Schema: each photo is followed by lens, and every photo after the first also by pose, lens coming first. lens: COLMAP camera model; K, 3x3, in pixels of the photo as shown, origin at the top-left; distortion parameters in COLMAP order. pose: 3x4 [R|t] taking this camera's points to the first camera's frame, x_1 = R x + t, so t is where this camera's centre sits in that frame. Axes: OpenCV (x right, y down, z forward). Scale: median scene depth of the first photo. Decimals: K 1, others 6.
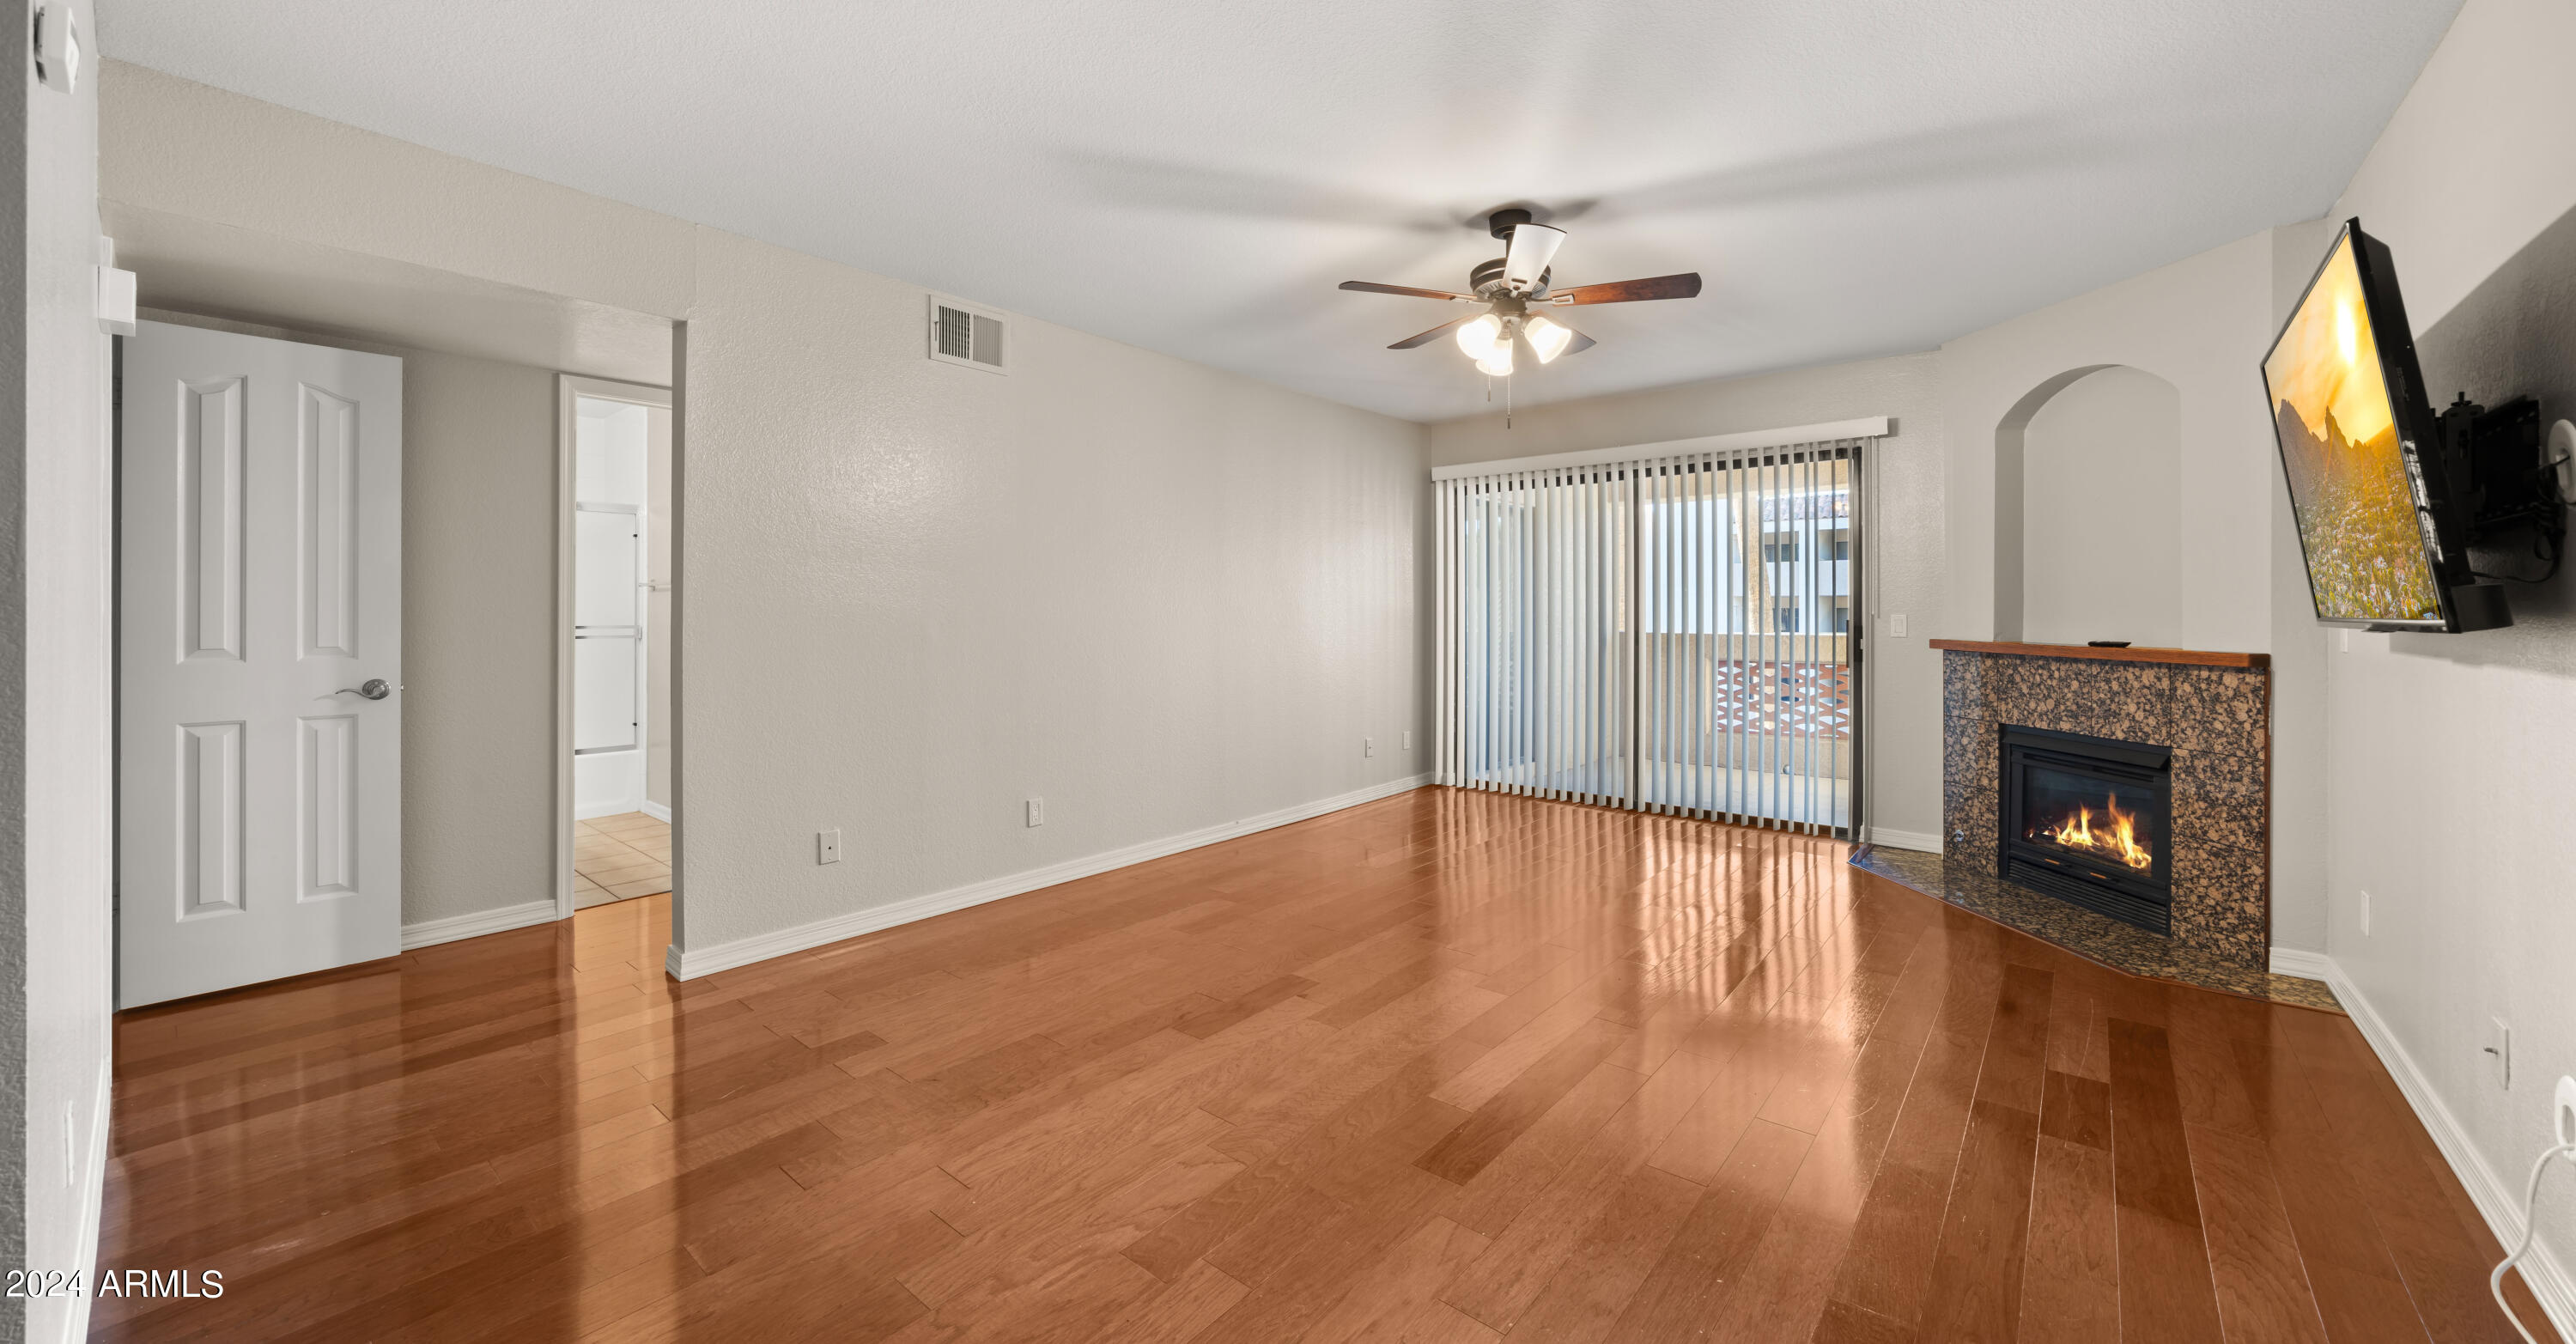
lens RADIAL K [[942.8, 0, 1283.5], [0, 942.8, 608.4], [0, 0, 1]] dist [-0.001952, -0.000285]
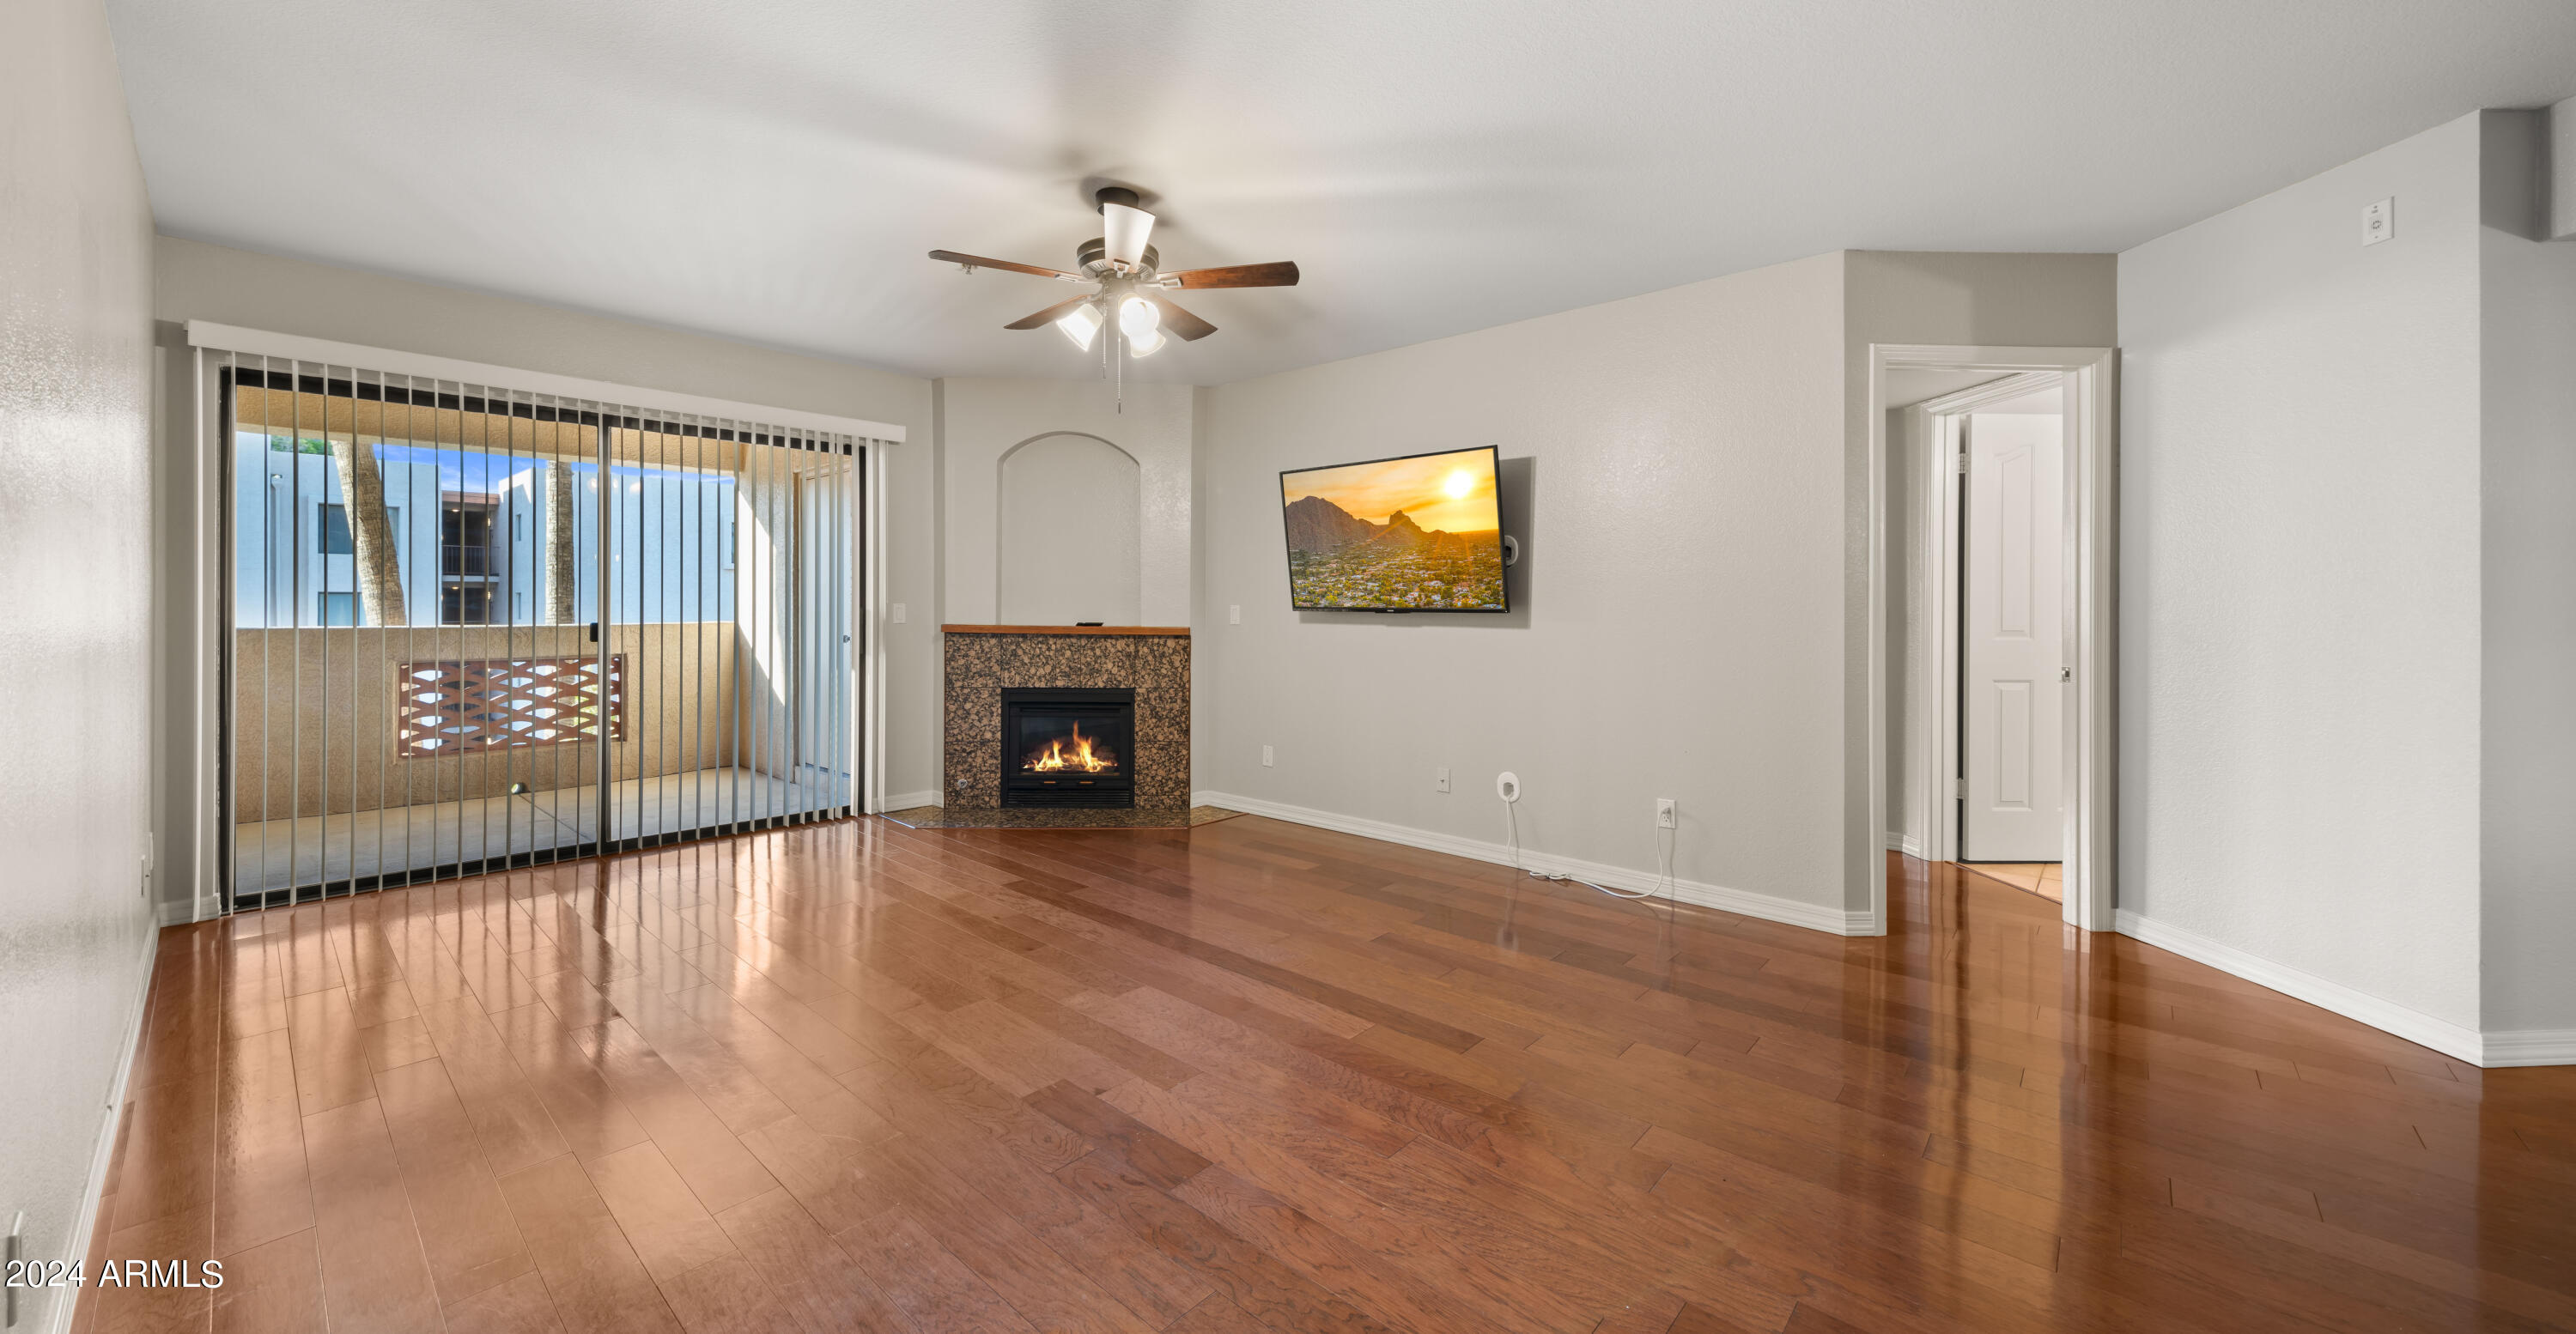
lens RADIAL K [[936.6, 0, 1295.5], [0, 936.6, 604.7], [0, 0, 1]] dist [-0.000316, -0.000076]
pose [[0.031716, 0.000511, 0.999497, -0.609766], [-0.010626, 0.999944, -0.000174, 0.004245], [-0.999440, -0.010615, 0.031720, 0.663101]]
